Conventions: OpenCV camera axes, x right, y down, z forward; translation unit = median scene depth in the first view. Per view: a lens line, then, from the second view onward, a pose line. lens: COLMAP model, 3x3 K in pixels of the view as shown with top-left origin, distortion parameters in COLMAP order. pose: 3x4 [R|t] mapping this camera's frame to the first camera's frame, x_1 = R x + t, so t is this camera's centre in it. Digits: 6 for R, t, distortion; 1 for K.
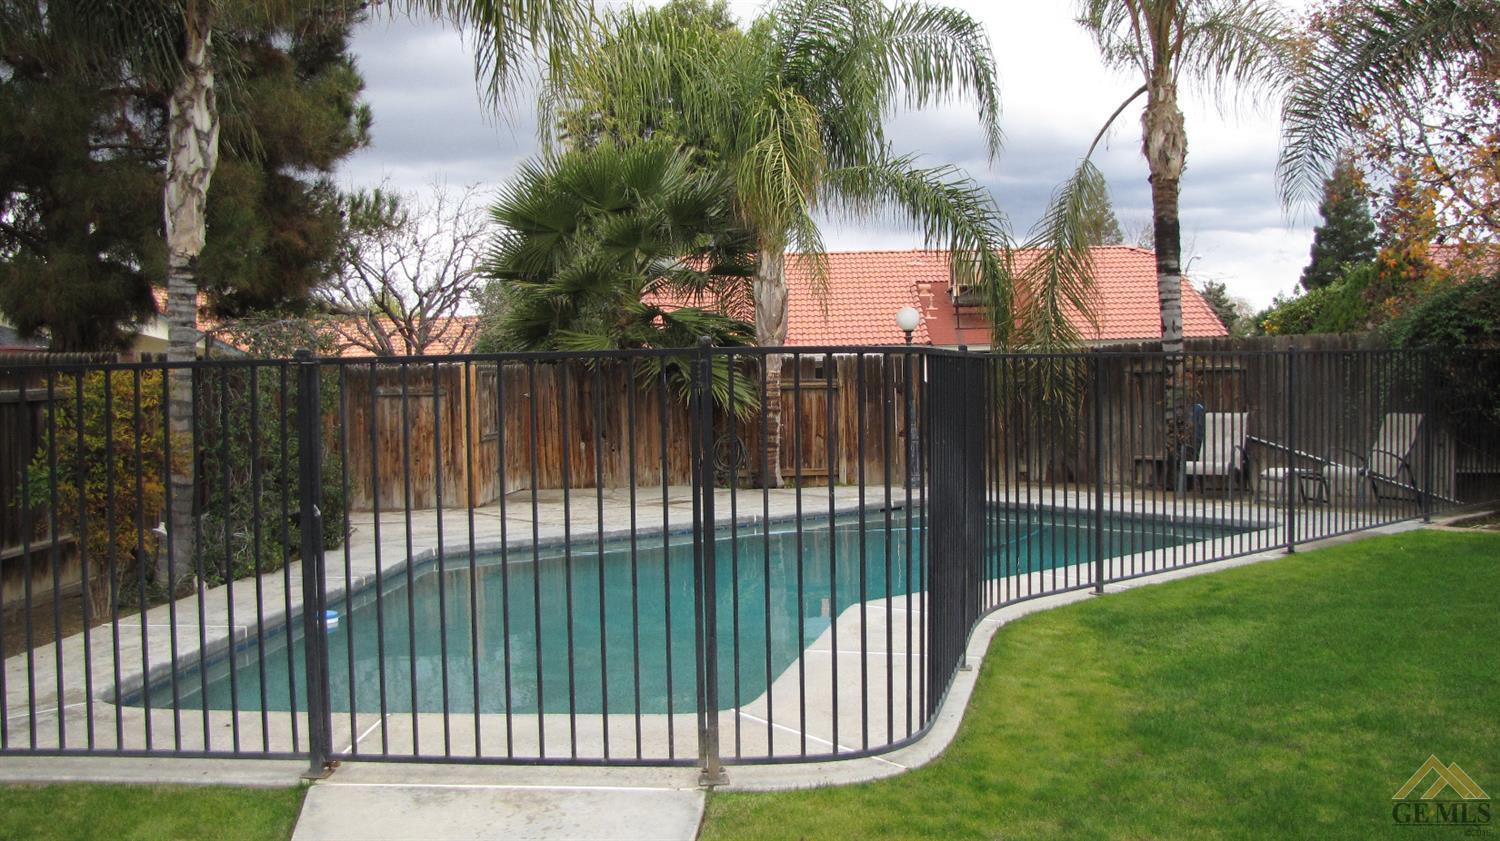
lens RADIAL K [[1276.2, 0, 781.1], [0, 1276.2, 382.2], [0, 0, 1]] dist [-0.183998, 0.175657]
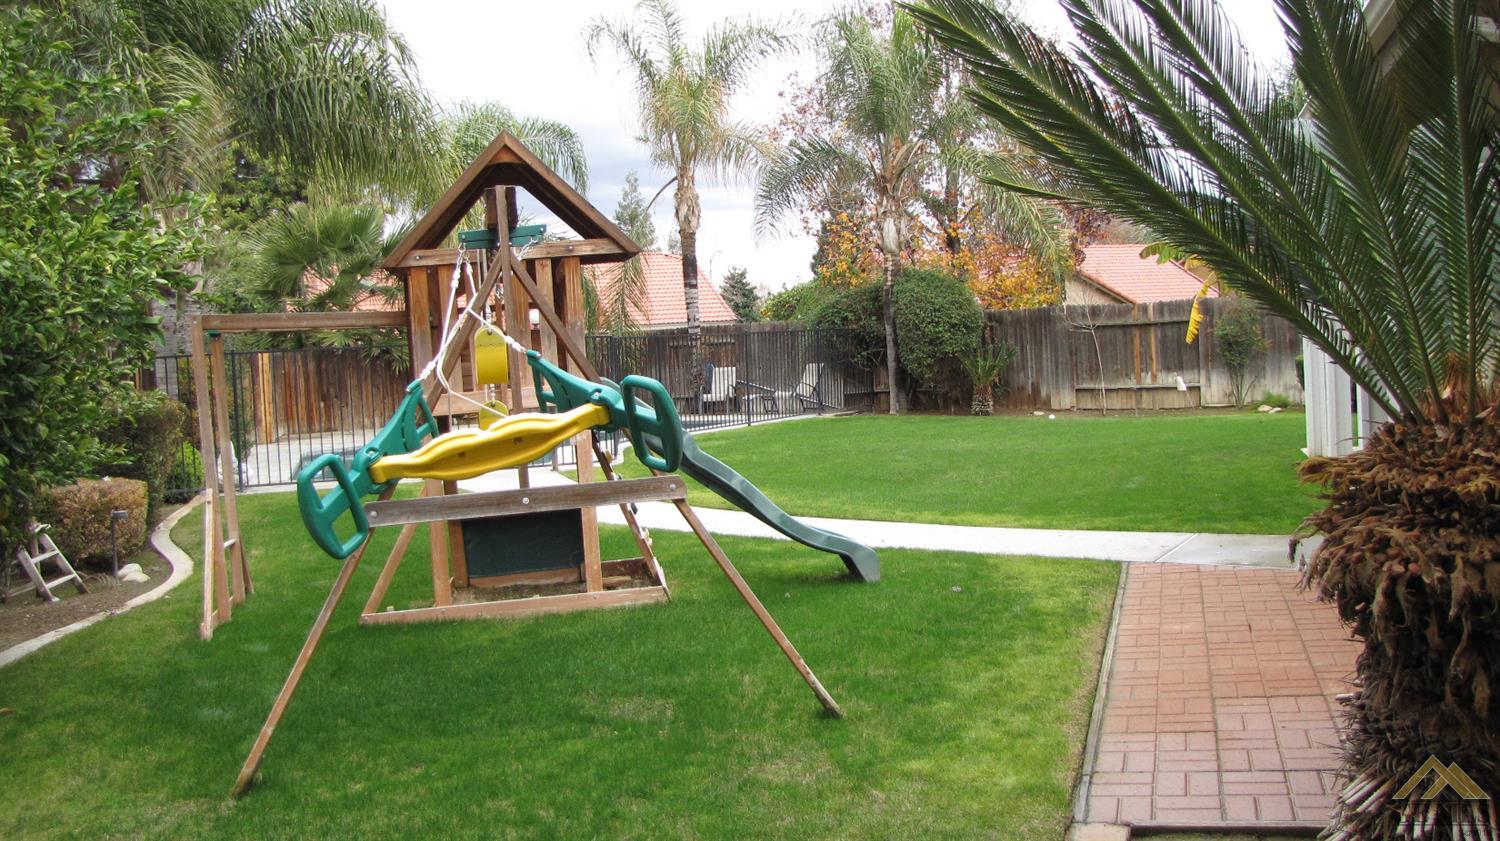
lens RADIAL K [[1276.2, 0, 781.1], [0, 1276.2, 382.2], [0, 0, 1]] dist [-0.183998, 0.175657]
pose [[0.935079, -0.034145, 0.352790, -0.170921], [0.028811, 0.999377, 0.020363, 0.009323], [-0.353266, -0.008877, 0.935481, -0.592032]]
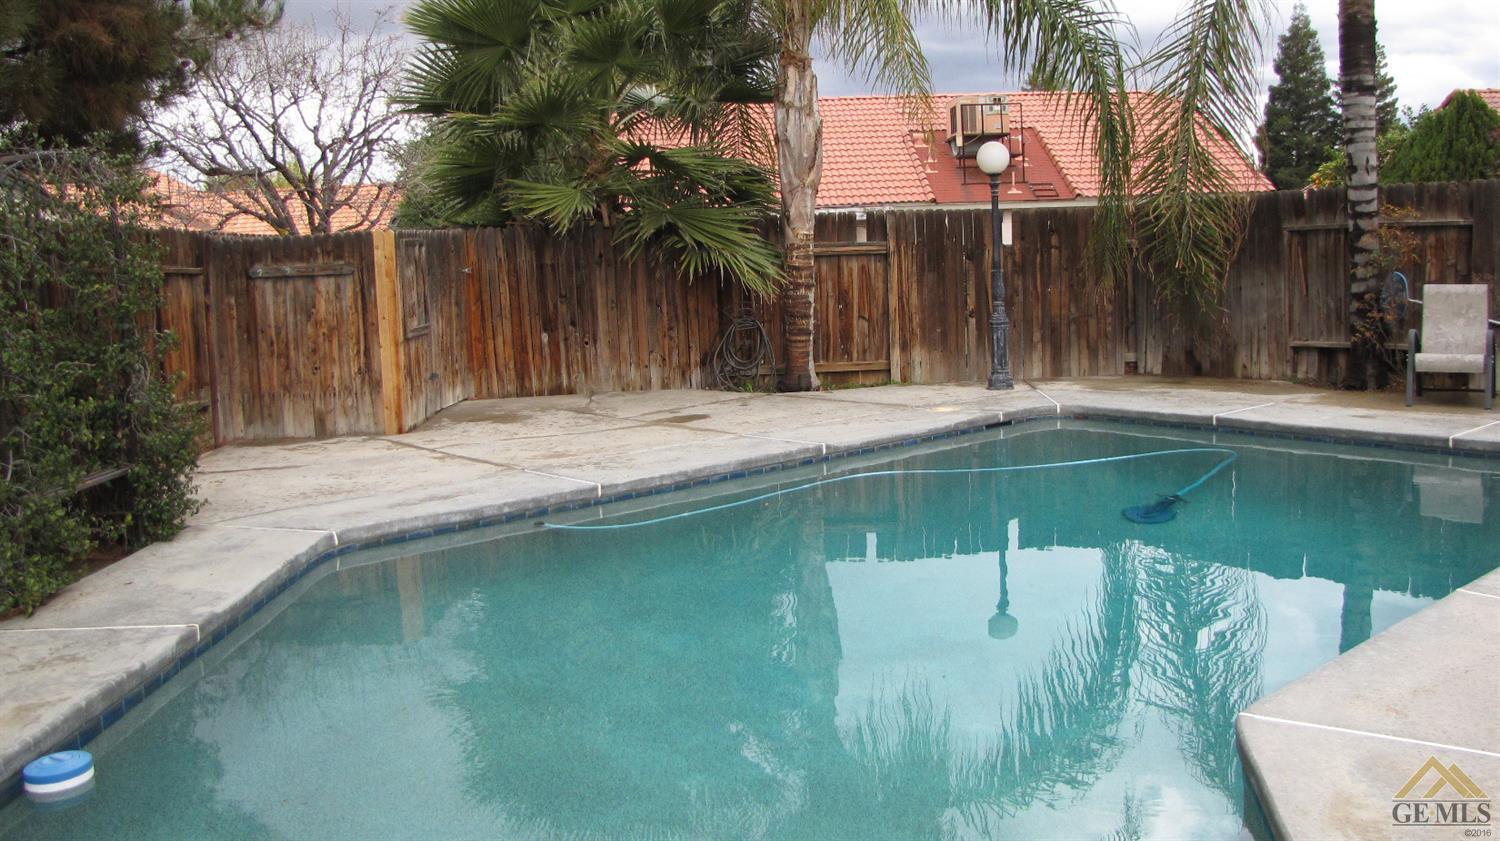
lens RADIAL K [[1276.2, 0, 781.1], [0, 1276.2, 382.2], [0, 0, 1]] dist [-0.183998, 0.175657]
pose [[0.998187, -0.020672, 0.056522, -0.062070], [0.014750, 0.994545, 0.103258, 0.001610], [-0.058348, -0.102237, 0.993047, 0.259901]]
